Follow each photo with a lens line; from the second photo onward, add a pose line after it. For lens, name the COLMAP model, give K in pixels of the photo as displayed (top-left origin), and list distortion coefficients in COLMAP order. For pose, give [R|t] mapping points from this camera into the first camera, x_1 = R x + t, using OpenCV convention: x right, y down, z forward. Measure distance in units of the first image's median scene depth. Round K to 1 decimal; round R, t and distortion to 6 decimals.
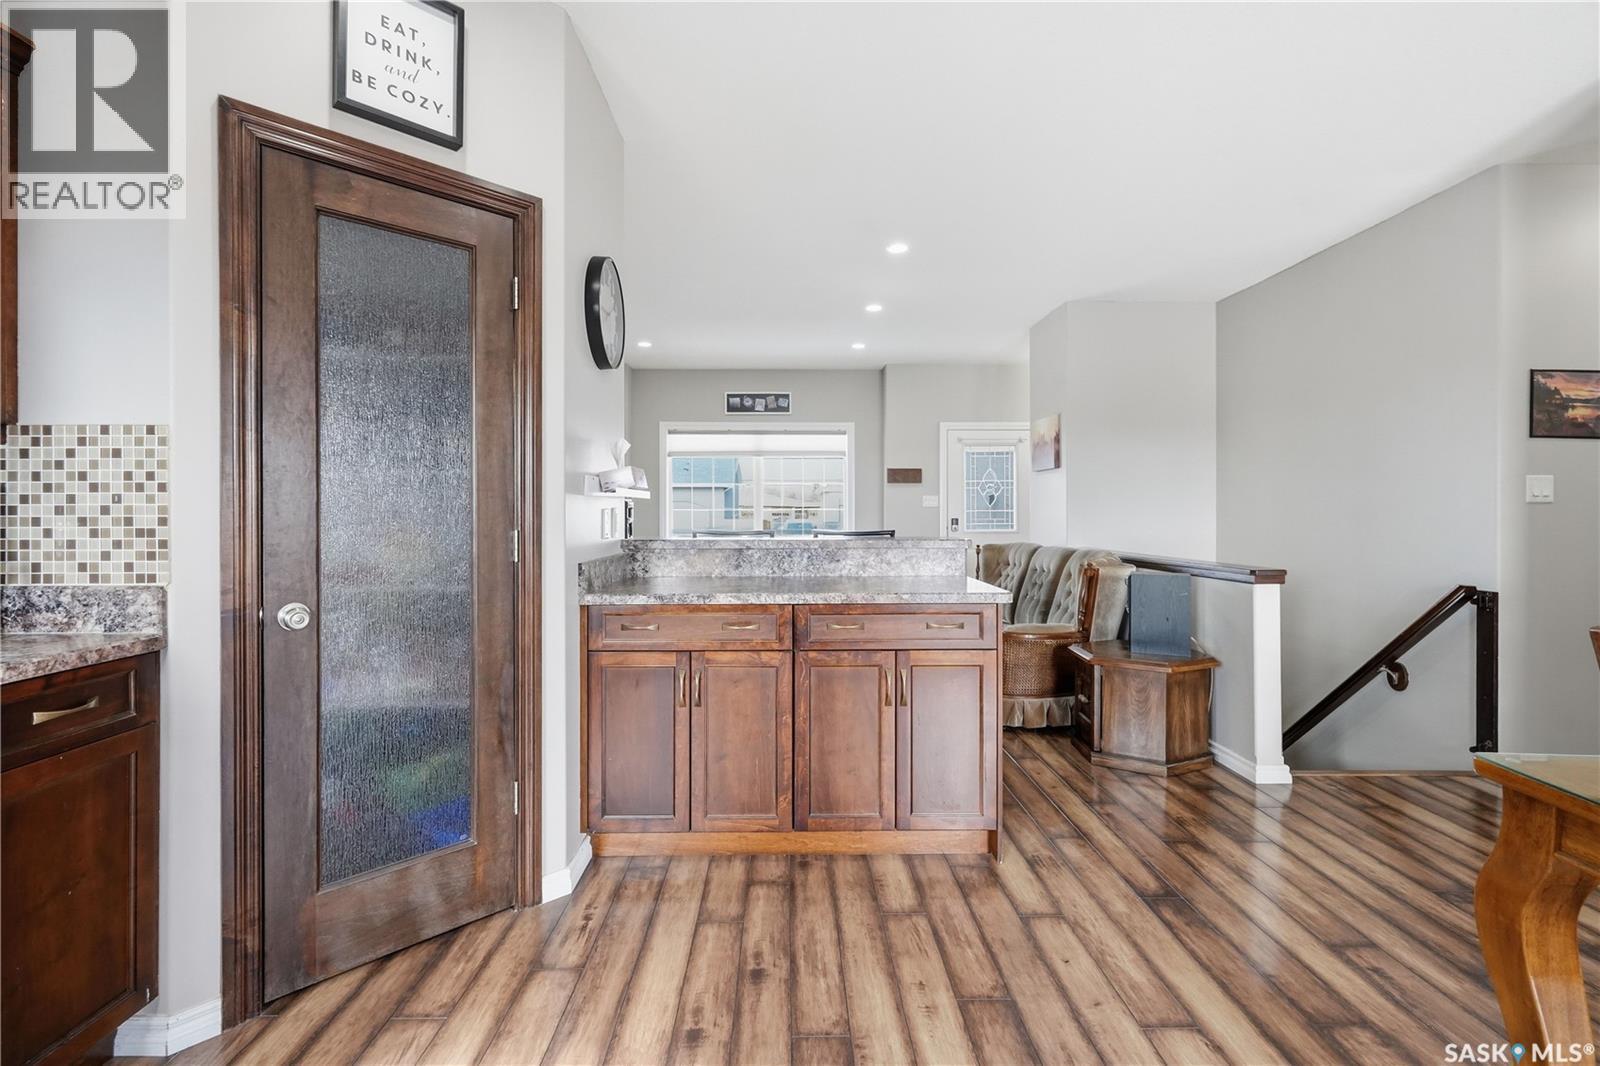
lens RADIAL K [[728.0, 0, 809.9], [0, 728.0, 513.7], [0, 0, 1]] dist [-0.002850, 0.000207]
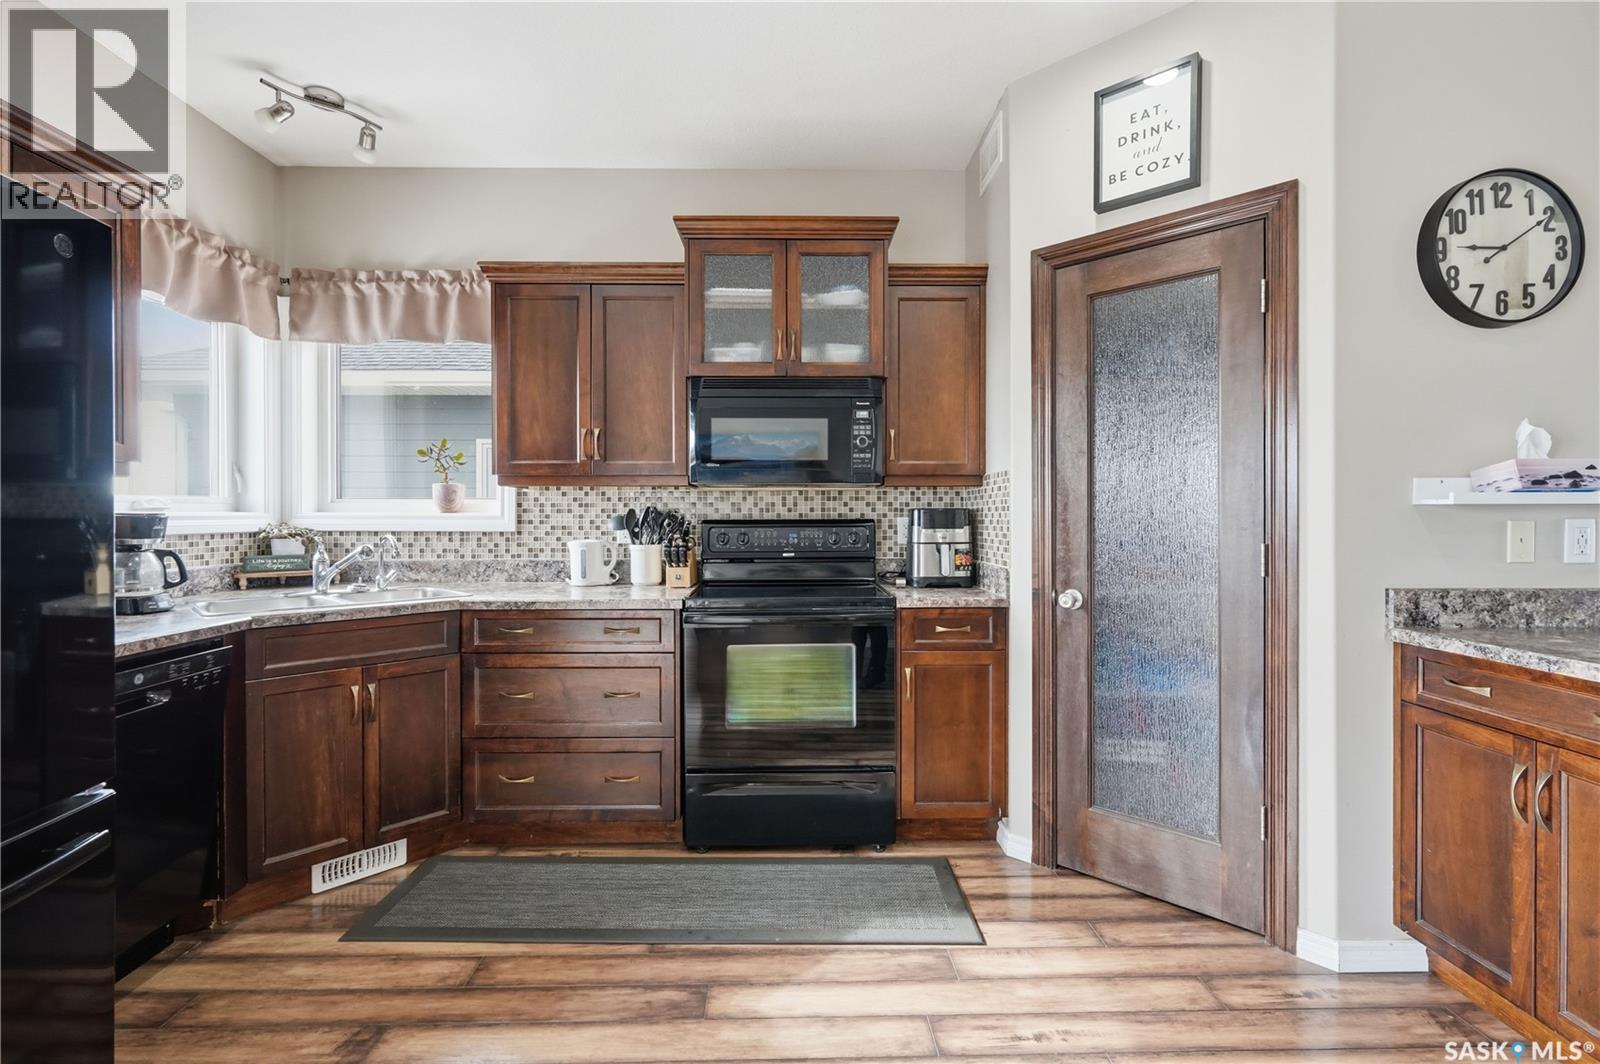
lens RADIAL K [[728.0, 0, 800.9], [0, 728.0, 521.5], [0, 0, 1]] dist [-0.002850, 0.000207]
pose [[0.001255, 0.007043, -0.999974, 0.574487], [-0.001346, 0.999974, 0.007041, -0.013190], [0.999998, 0.001337, 0.001265, 0.407019]]
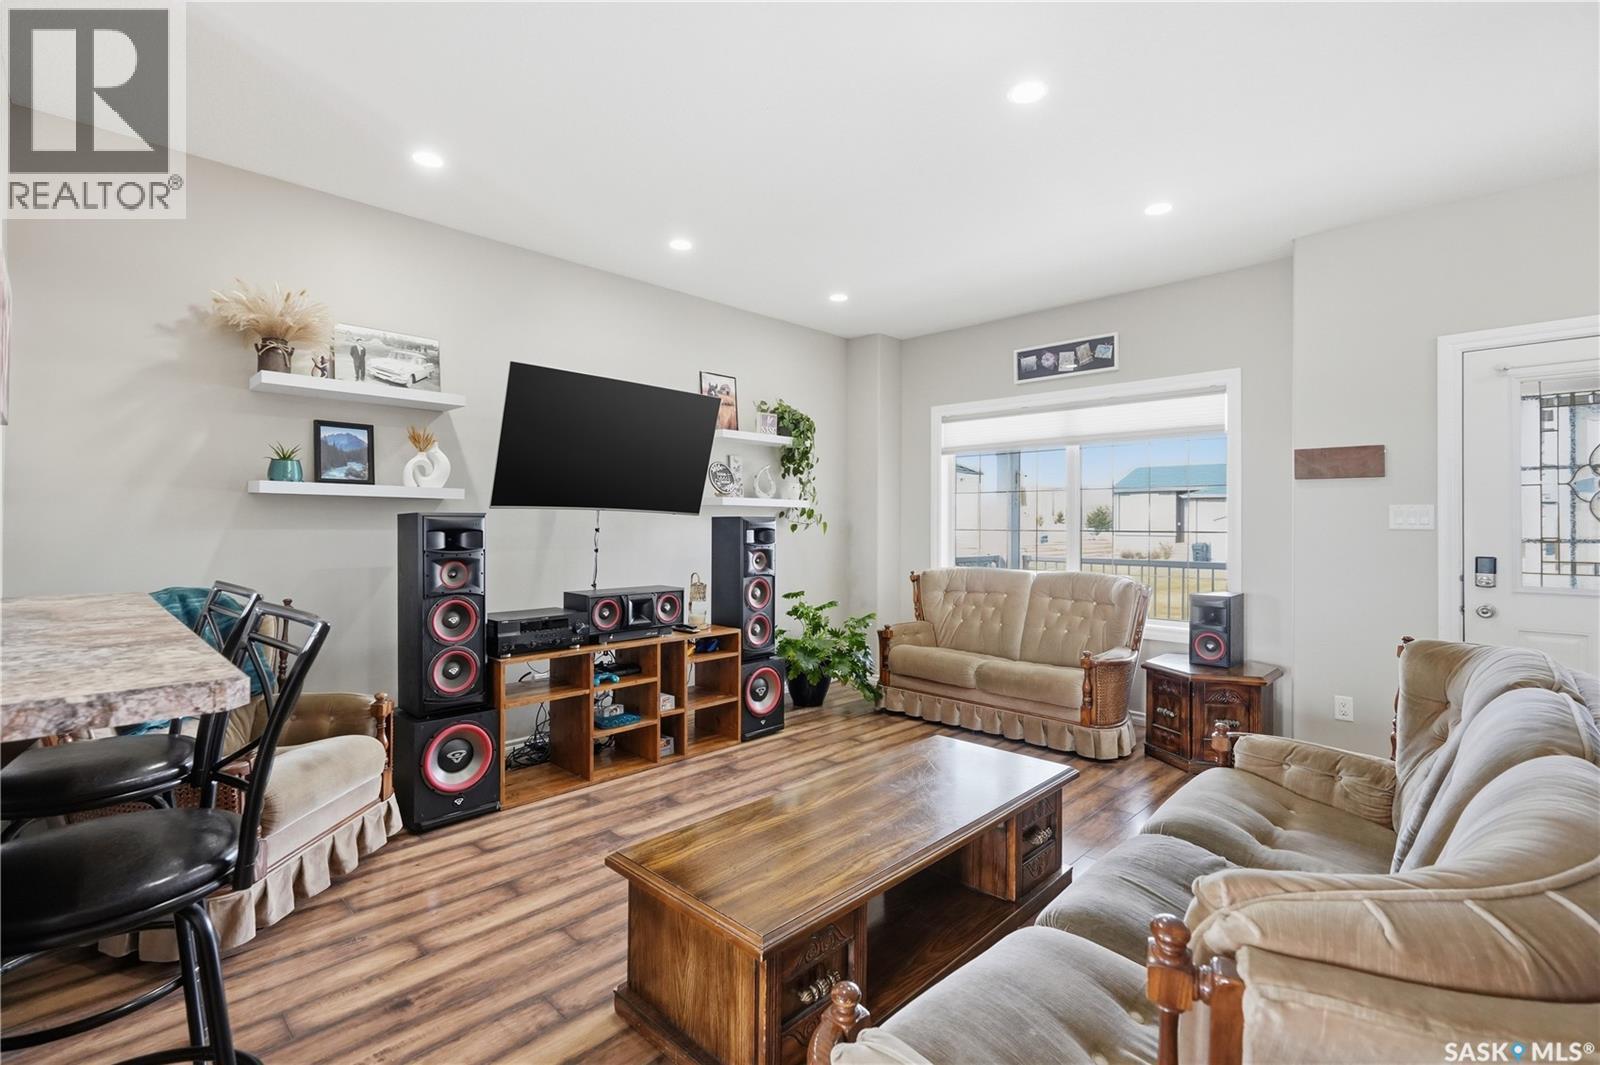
lens RADIAL K [[728.0, 0, 827.6], [0, 728.0, 513.2], [0, 0, 1]] dist [-0.002850, 0.000207]
pose [[0.704622, -0.007060, -0.709548, 0.972724], [-0.006271, 0.999849, -0.016176, -0.040940], [0.709556, 0.015847, 0.704471, 1.820554]]
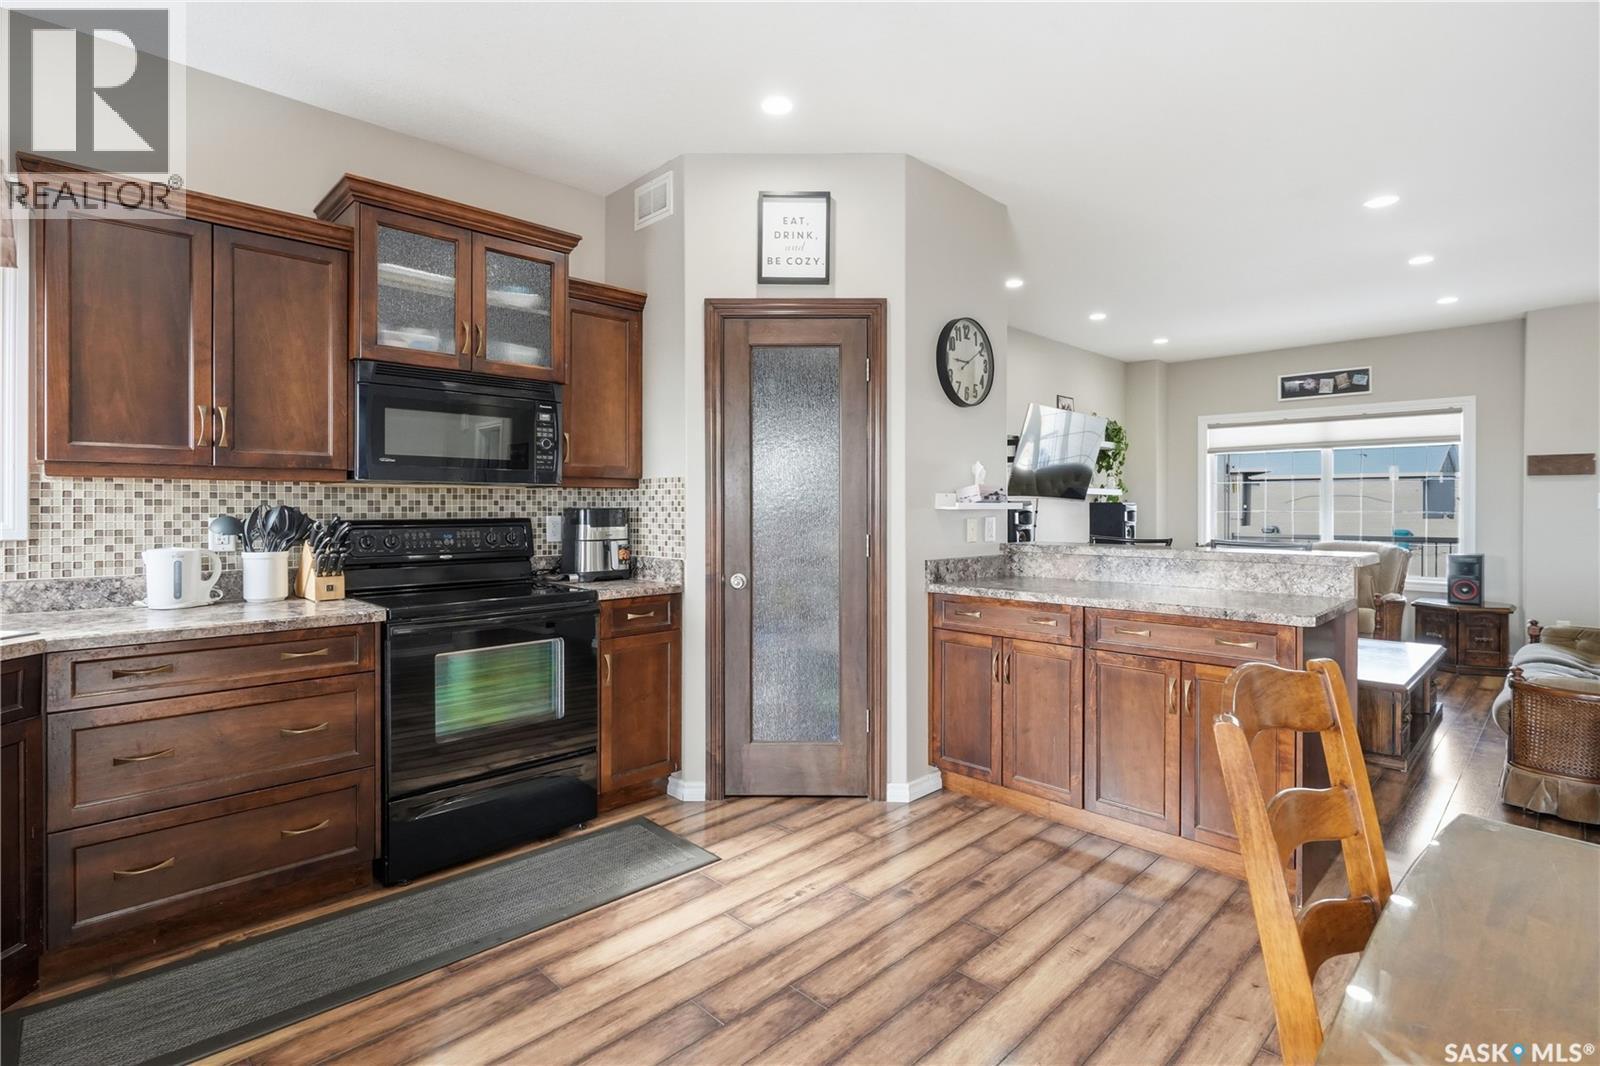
lens RADIAL K [[769.2, 0, 807.8], [0, 769.2, 511.3], [0, 0, 1]] dist [-0.012672, -0.002362]
pose [[0.696418, 0.003600, -0.717628, 0.629110], [-0.002752, 0.999993, 0.002345, -0.027951], [0.717631, 0.000342, 0.696423, -0.148289]]
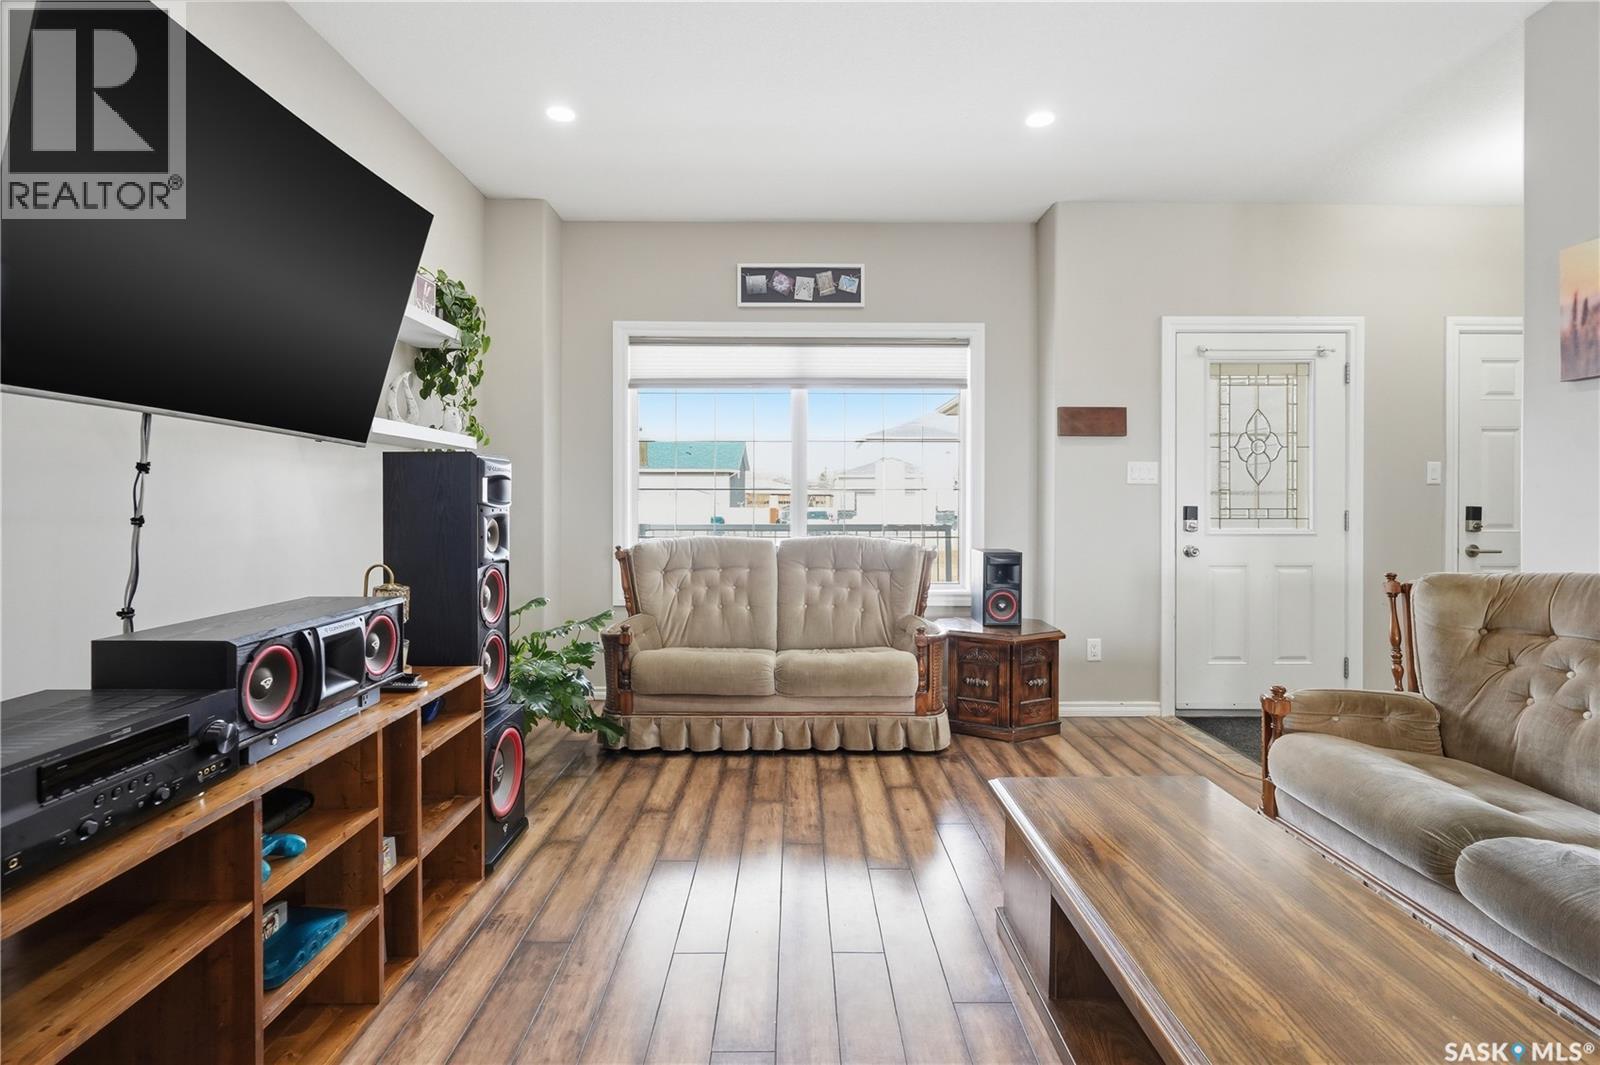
lens RADIAL K [[728.0, 0, 775.5], [0, 728.0, 501.4], [0, 0, 1]] dist [-0.002850, 0.000207]
pose [[0.999616, -0.000227, -0.027722, -0.323104], [0.000137, 0.999995, -0.003248, 0.020926], [0.027723, 0.003243, 0.999610, 2.058490]]
